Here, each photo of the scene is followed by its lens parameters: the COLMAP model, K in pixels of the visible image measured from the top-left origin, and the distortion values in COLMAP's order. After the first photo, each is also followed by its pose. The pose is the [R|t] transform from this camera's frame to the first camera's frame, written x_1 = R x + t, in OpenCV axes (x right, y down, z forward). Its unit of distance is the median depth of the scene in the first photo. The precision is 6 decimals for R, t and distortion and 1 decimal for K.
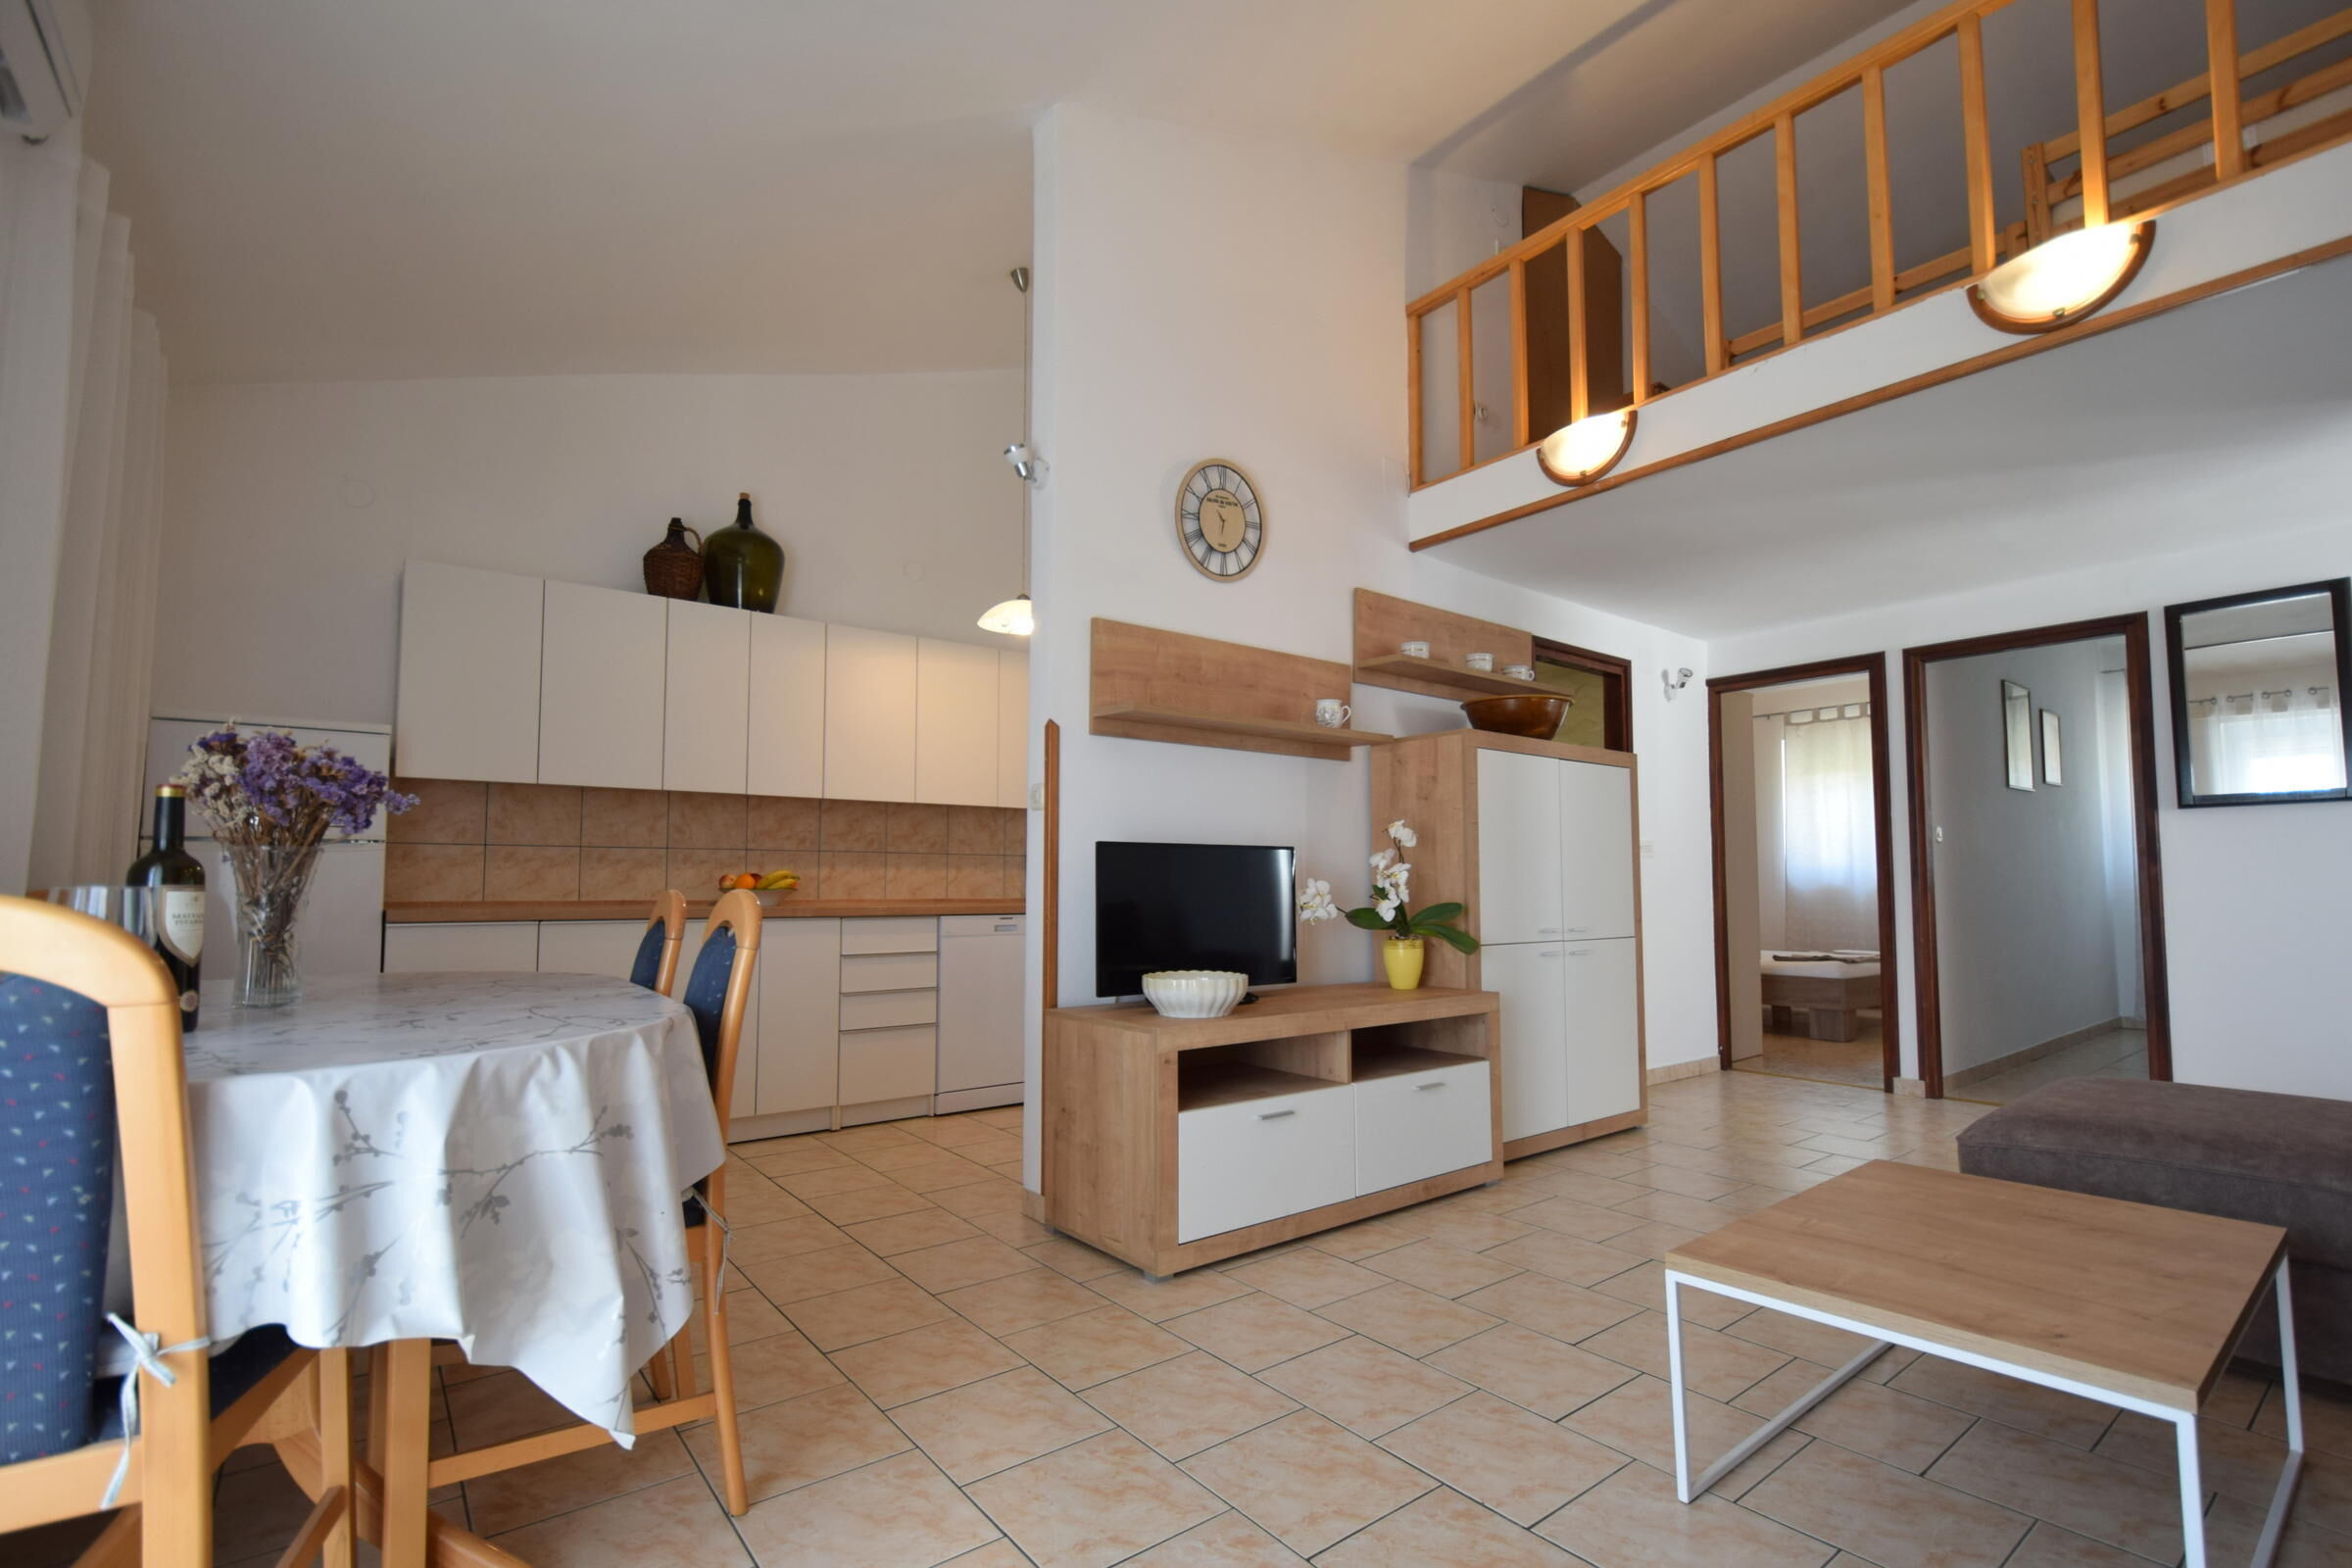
lens RADIAL K [[1038.7, 0, 1184.5], [0, 1038.7, 823.8], [0, 0, 1]] dist [0.007946, -0.010657]
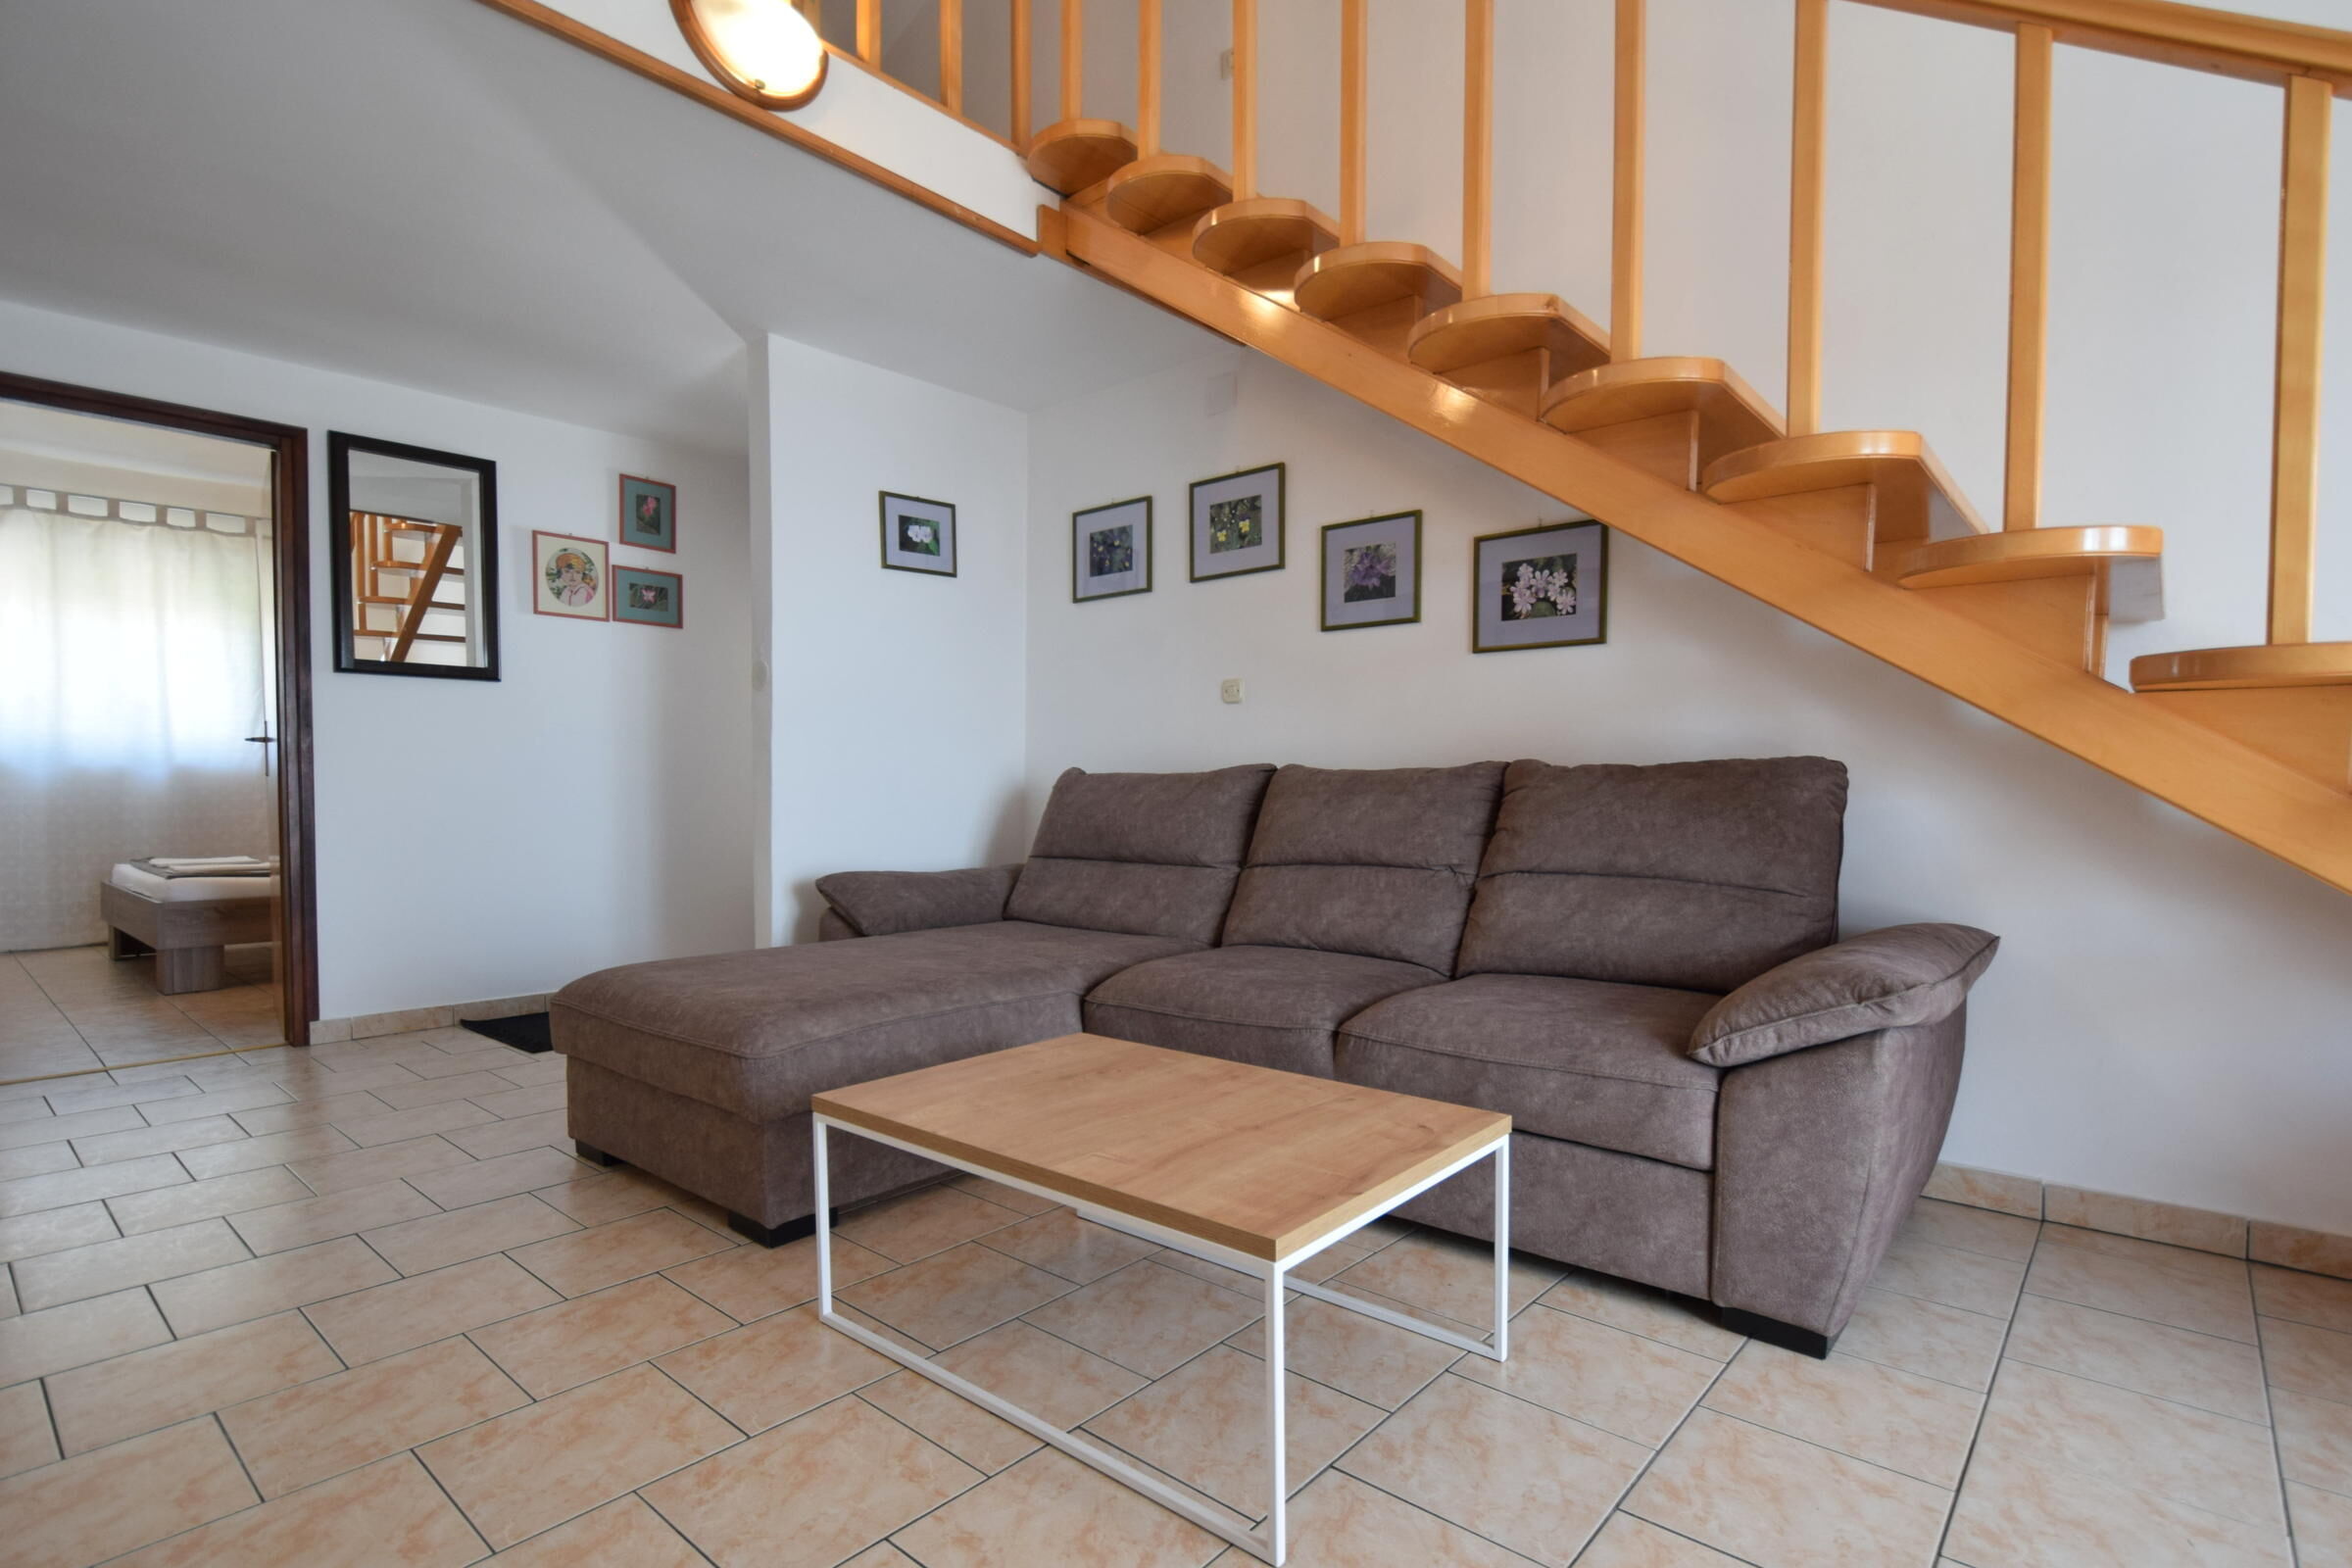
lens RADIAL K [[1146.5, 0, 1164.7], [0, 1146.5, 823.1], [0, 0, 1]] dist [0.002779, 0.009567]
pose [[-0.176775, -0.032823, 0.983704, -0.126889], [-0.062099, 0.997824, 0.022135, 0.054007], [-0.982290, -0.057175, -0.178428, 0.561228]]
